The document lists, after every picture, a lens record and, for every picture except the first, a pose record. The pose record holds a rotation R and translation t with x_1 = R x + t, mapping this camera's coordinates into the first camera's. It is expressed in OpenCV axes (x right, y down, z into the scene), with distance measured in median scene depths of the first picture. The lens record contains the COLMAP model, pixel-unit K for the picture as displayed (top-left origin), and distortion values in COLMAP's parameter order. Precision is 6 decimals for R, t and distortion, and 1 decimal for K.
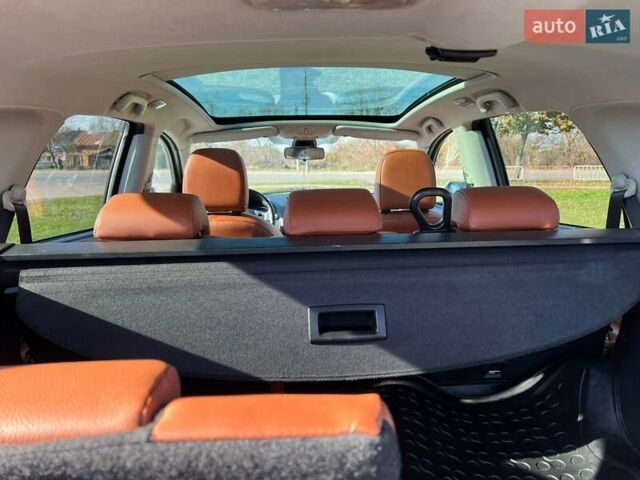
lens RADIAL K [[472.6, 0, 320.0], [0, 472.6, 240.0], [0, 0, 1]] dist [0.131139, -0.162247]
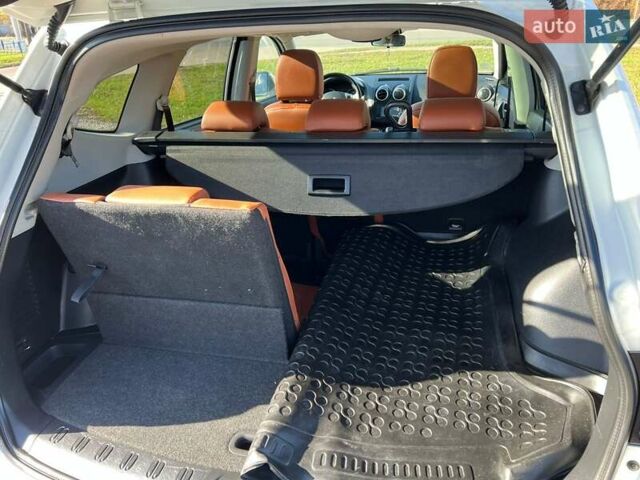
lens RADIAL K [[472.6, 0, 320.0], [0, 472.6, 240.0], [0, 0, 1]] dist [0.131139, -0.162247]
pose [[0.956392, 0.096194, -0.275791, 0.516368], [-0.017941, 0.961777, 0.273247, -0.106835], [0.291534, -0.256383, 0.921561, -0.666720]]
